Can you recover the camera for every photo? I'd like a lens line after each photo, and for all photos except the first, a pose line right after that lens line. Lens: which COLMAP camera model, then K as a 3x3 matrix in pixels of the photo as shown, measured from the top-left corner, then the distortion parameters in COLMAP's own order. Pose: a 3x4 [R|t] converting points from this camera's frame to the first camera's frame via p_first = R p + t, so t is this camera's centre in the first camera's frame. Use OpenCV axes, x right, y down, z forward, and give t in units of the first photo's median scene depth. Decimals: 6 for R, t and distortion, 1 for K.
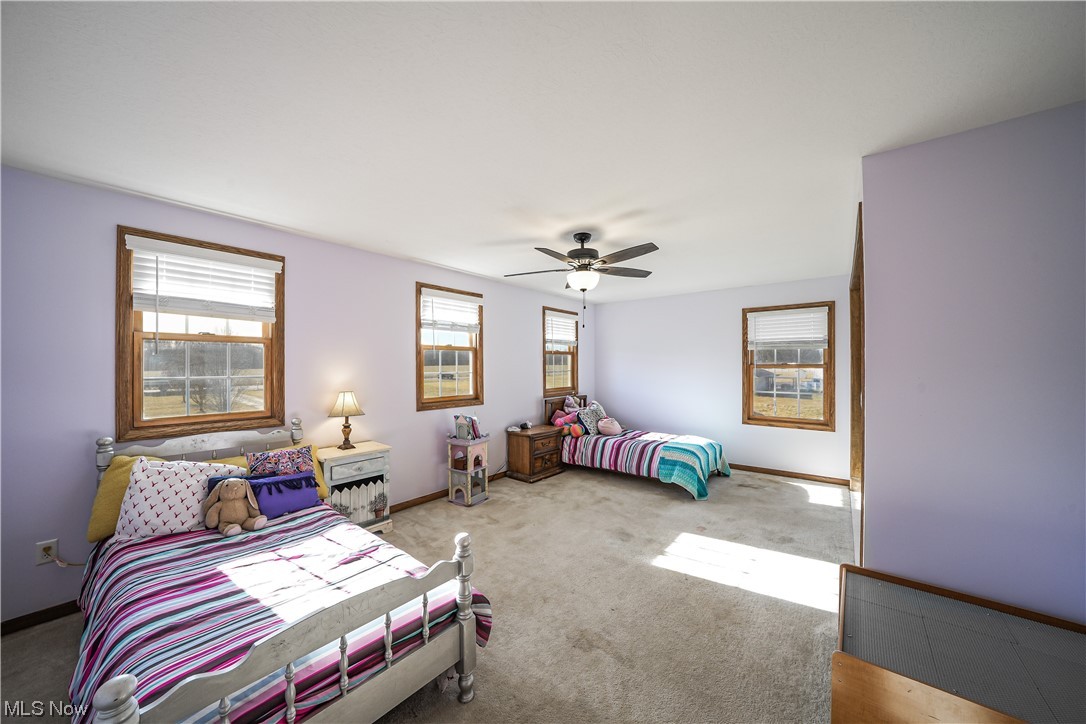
lens RADIAL K [[374.5, 0, 539.5], [0, 374.5, 364.3], [0, 0, 1]] dist [-0.023042, -0.000024]
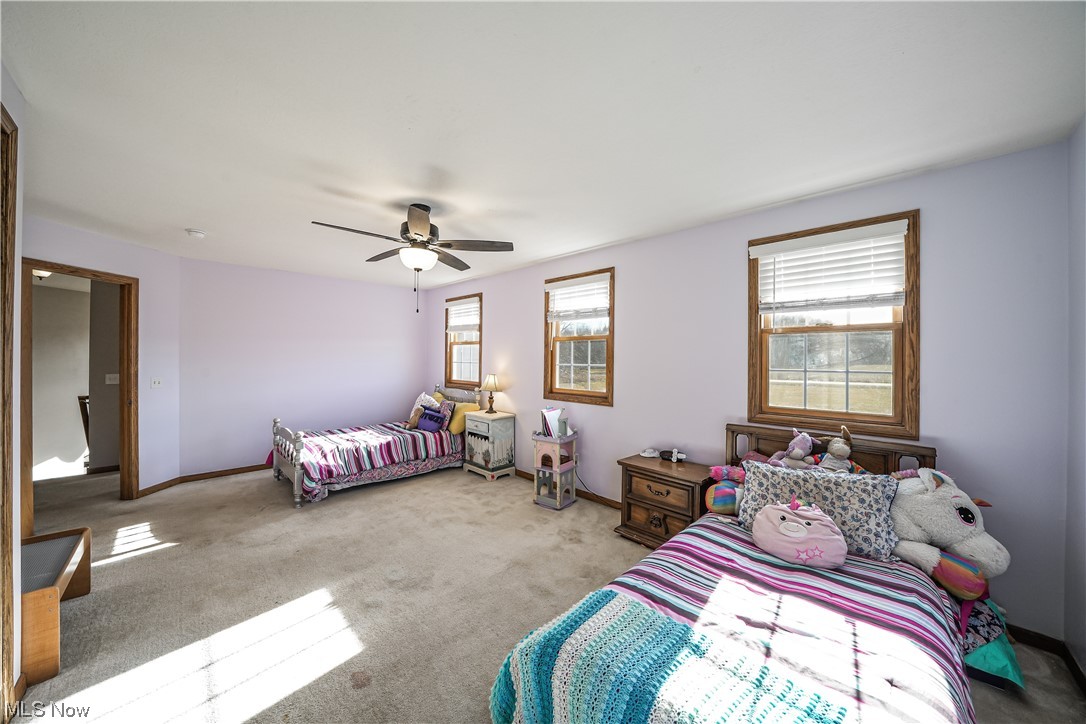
lens RADIAL K [[374.5, 0, 539.5], [0, 374.5, 364.3], [0, 0, 1]] dist [-0.023042, -0.000024]
pose [[-0.103162, 0.024323, -0.994367, 0.712622], [0.002499, 0.999704, 0.024195, -0.001903], [0.994661, 0.000011, -0.103192, 1.026640]]
